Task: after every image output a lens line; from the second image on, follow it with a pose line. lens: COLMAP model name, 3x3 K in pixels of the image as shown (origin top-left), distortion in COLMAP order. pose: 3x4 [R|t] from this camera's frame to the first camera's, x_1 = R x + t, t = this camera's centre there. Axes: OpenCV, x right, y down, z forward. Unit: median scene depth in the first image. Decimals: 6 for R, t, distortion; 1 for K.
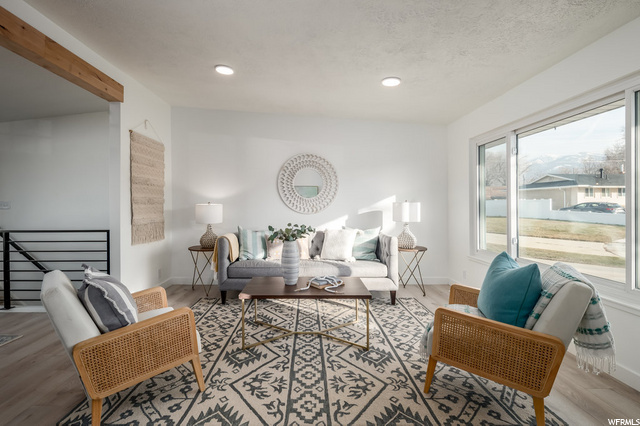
lens RADIAL K [[282.3, 0, 306.2], [0, 282.3, 208.7], [0, 0, 1]] dist [0.003426, 0.000347]
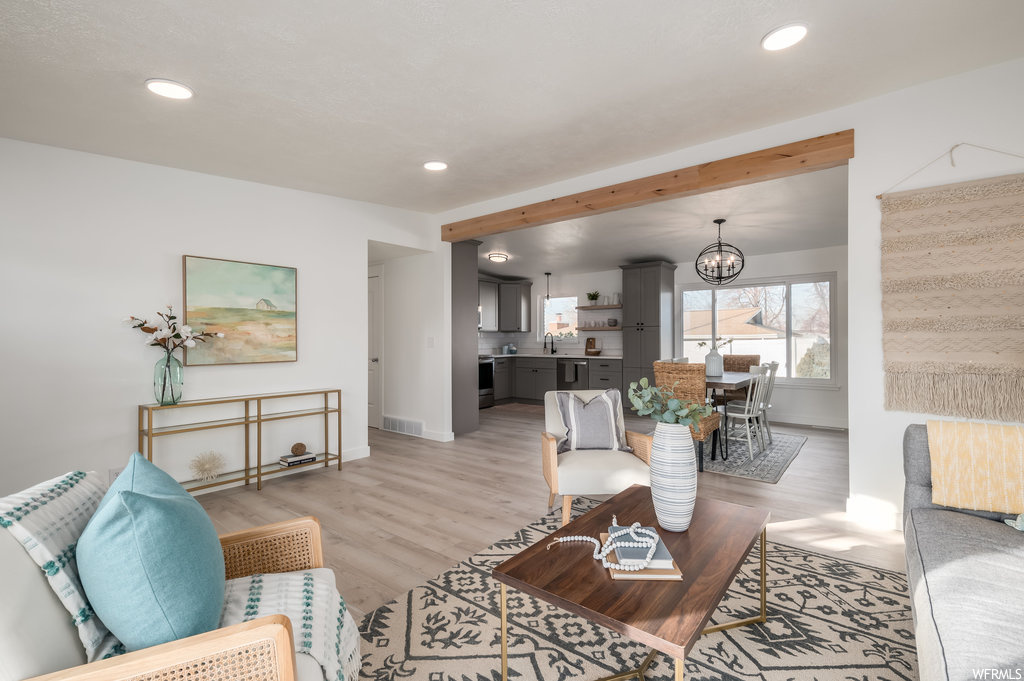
lens RADIAL K [[451.7, 0, 518.1], [0, 451.7, 339.9], [0, 0, 1]] dist [0.003426, 0.000347]
pose [[-0.604348, 0.011627, -0.796636, 0.778237], [0.002760, 0.999918, 0.012500, -0.023886], [0.796716, 0.005355, -0.604331, 1.547016]]
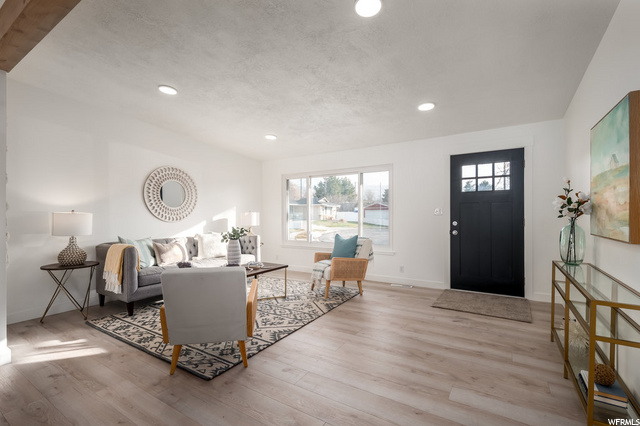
lens RADIAL K [[282.3, 0, 316.8], [0, 282.3, 212.5], [0, 0, 1]] dist [0.003426, 0.000347]
pose [[0.530913, 0.007891, 0.847389, -1.287033], [0.011028, 0.999808, -0.016220, 0.010045], [-0.847354, 0.017956, 0.530724, -0.104501]]
